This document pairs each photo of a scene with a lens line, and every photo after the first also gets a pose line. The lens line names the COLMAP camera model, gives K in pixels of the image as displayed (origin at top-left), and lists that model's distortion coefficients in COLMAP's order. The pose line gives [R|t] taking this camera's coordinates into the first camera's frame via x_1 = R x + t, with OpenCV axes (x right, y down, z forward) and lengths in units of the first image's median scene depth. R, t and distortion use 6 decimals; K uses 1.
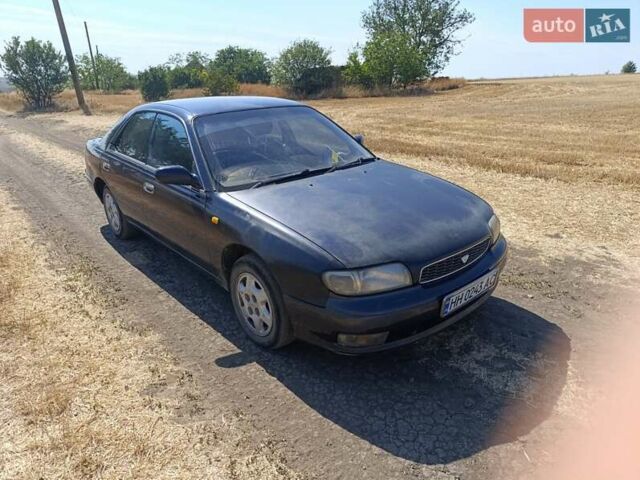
lens RADIAL K [[448.3, 0, 320.0], [0, 448.3, 240.0], [0, 0, 1]] dist [-0.001576, -0.005373]
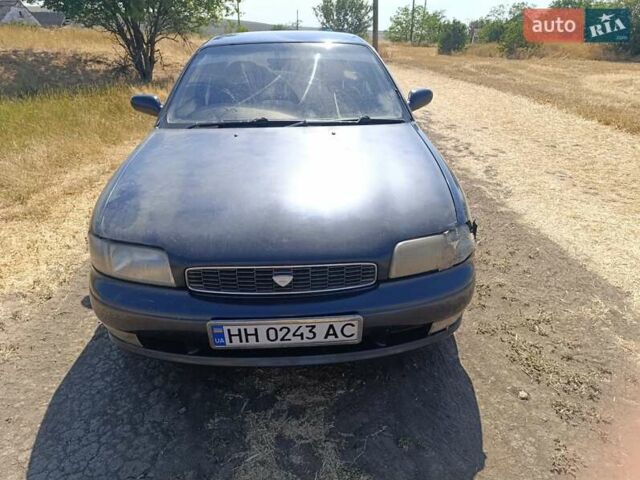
lens RADIAL K [[448.3, 0, 320.0], [0, 448.3, 240.0], [0, 0, 1]] dist [-0.001576, -0.005373]
pose [[0.783179, 0.276265, -0.557053, 0.655732], [-0.227984, 0.961070, 0.156102, -0.115730], [0.578492, 0.004744, 0.815674, 0.477280]]
